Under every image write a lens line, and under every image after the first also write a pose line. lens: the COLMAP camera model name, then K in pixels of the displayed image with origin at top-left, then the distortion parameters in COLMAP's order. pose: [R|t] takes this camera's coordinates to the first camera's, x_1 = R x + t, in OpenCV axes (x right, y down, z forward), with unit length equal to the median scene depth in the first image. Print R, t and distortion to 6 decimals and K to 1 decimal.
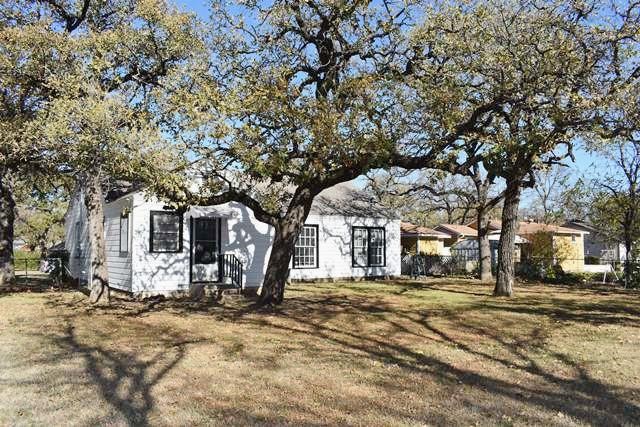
lens RADIAL K [[508.2, 0, 309.1], [0, 508.2, 213.0], [0, 0, 1]] dist [-0.094577, 0.001850]
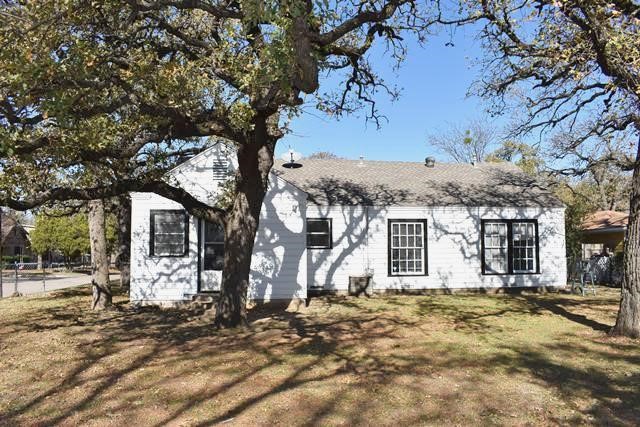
lens RADIAL K [[508.2, 0, 309.1], [0, 508.2, 213.0], [0, 0, 1]] dist [-0.094577, 0.001850]
pose [[0.861988, -0.043114, -0.505091, 0.253716], [0.042122, 0.999023, -0.013389, 0.016678], [0.505175, -0.009735, 0.862962, 0.251482]]
